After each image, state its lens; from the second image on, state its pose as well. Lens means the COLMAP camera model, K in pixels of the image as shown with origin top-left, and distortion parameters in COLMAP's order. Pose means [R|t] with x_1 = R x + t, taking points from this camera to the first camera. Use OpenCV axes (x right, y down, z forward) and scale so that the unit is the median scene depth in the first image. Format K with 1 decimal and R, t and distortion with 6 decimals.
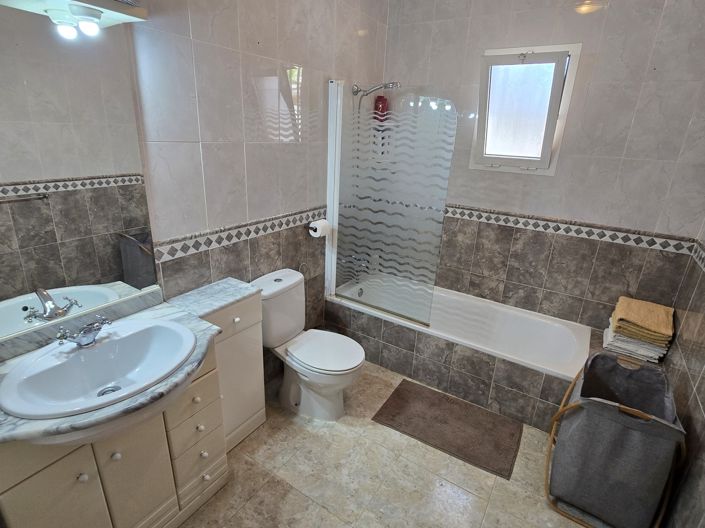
lens RADIAL K [[375.2, 0, 354.1], [0, 375.2, 264.2], [0, 0, 1]] dist [-0.005941, 0.000300]
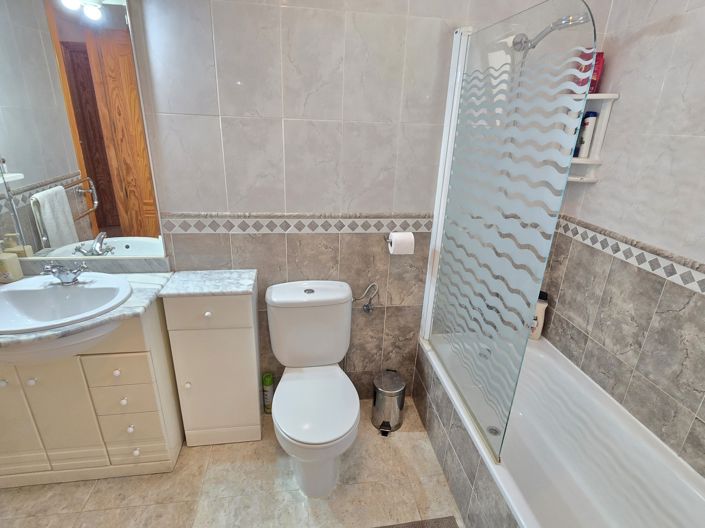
lens RADIAL K [[375.2, 0, 352.1], [0, 375.2, 261.1], [0, 0, 1]] dist [-0.005941, 0.000300]
pose [[0.651694, 0.247644, -0.716915, 0.443427], [-0.262368, 0.960450, 0.093268, -0.124989], [0.711659, 0.127313, 0.690893, 0.519015]]
